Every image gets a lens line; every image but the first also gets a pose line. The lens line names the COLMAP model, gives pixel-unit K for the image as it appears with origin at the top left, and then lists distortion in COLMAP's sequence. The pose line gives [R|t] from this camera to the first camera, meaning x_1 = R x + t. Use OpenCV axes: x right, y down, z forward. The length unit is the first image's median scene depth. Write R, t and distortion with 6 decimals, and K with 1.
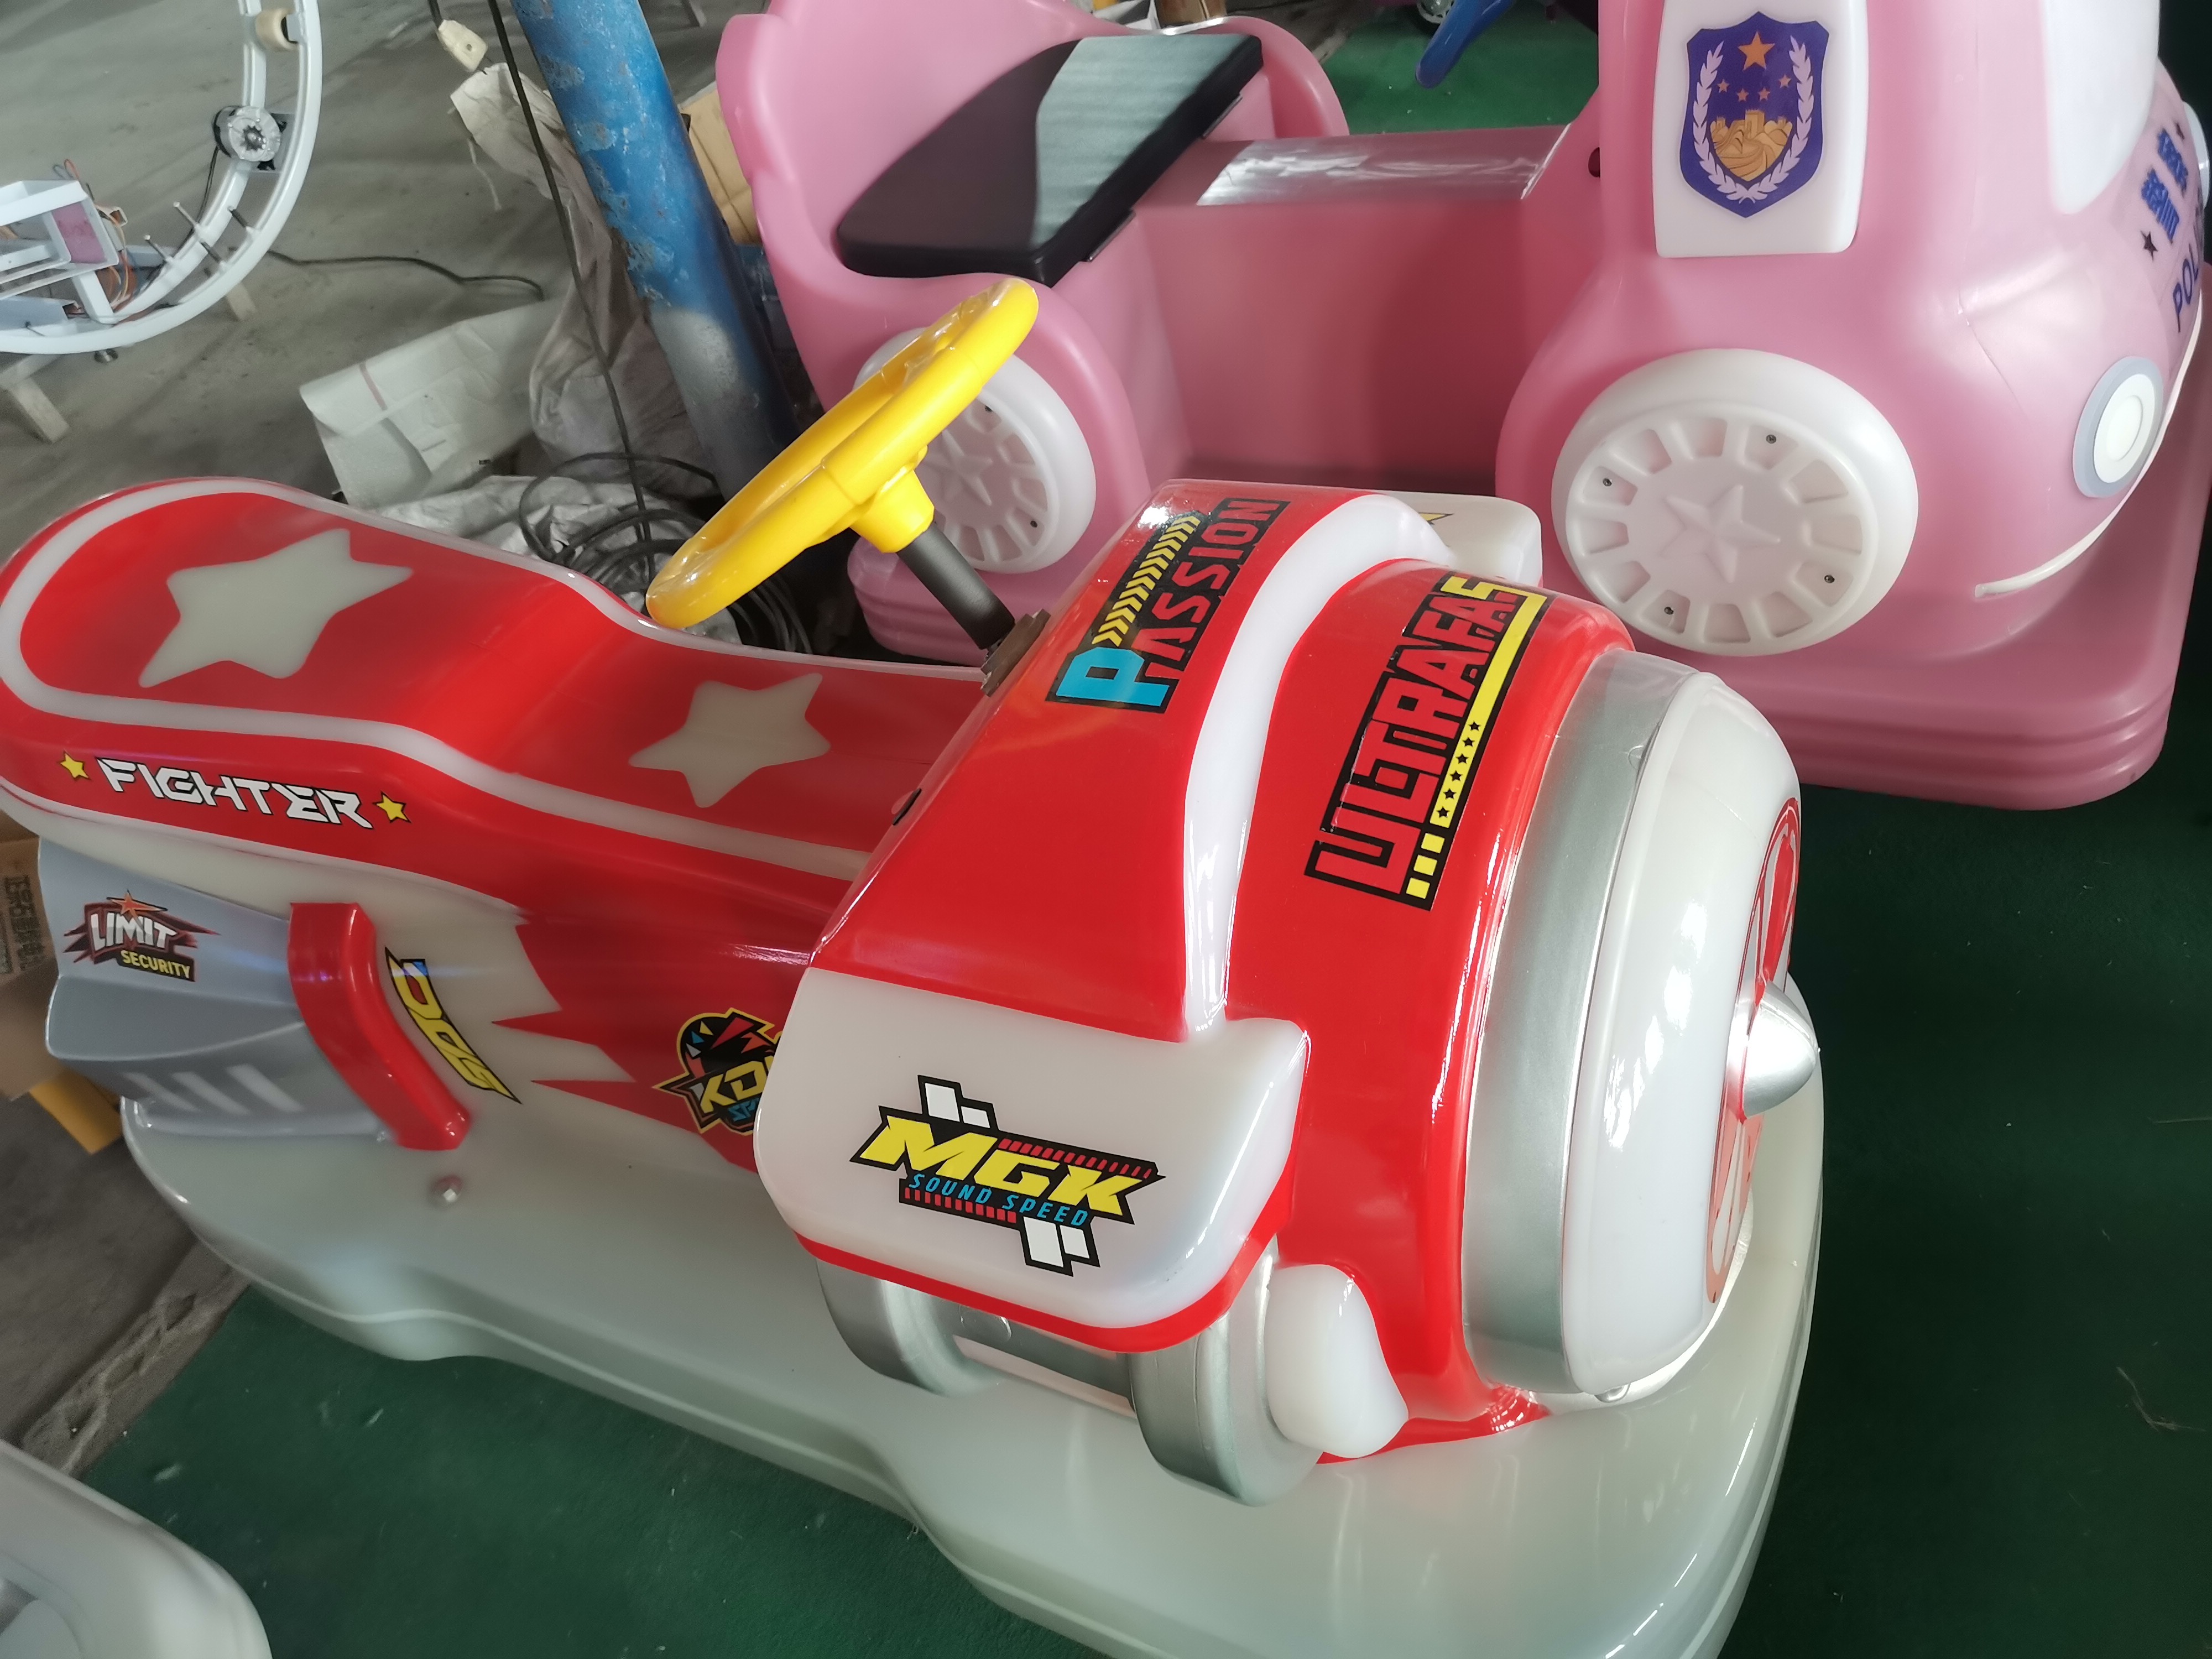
lens RADIAL K [[1699.7, 0, 1106.0], [0, 1699.7, 829.5], [0, 0, 1]] dist [0.030385, 0.001450]
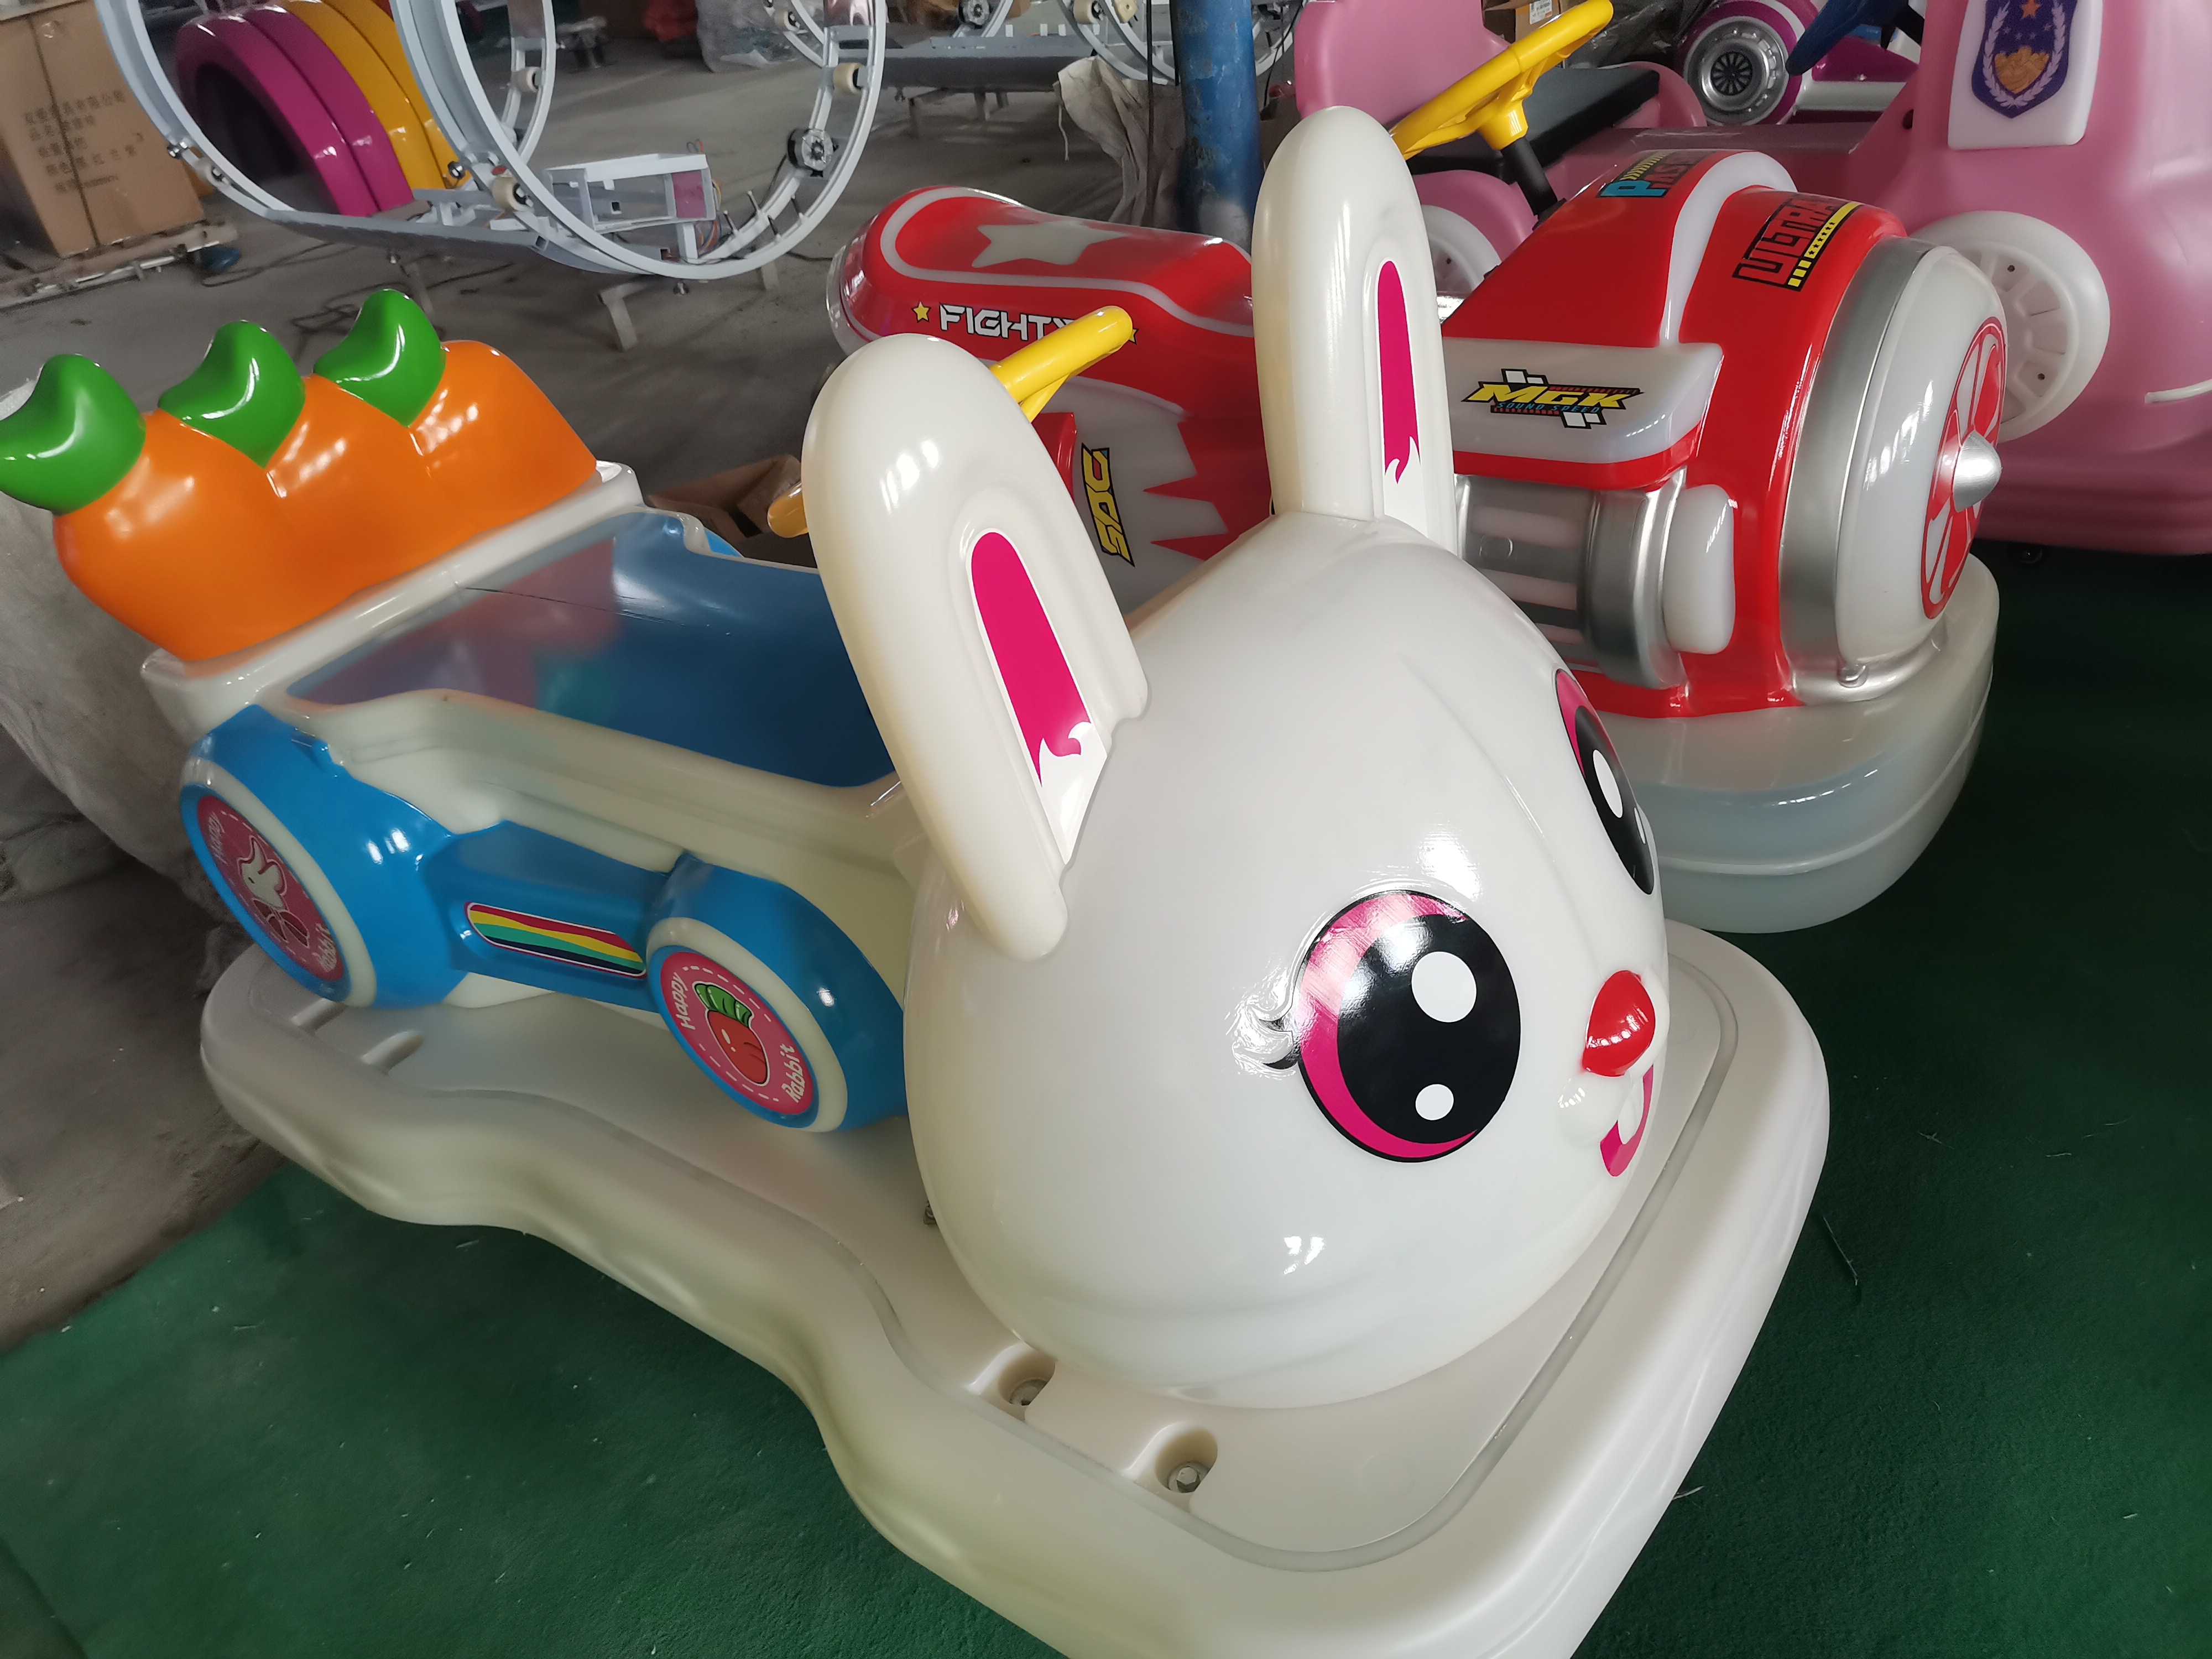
lens RADIAL K [[1699.7, 0, 1106.0], [0, 1699.7, 829.5], [0, 0, 1]] dist [0.030385, 0.001450]
pose [[0.981102, 0.160452, -0.108139, -0.169266], [-0.172854, 0.977951, -0.117191, 0.627229], [0.086951, 0.133668, 0.987204, -0.557592]]
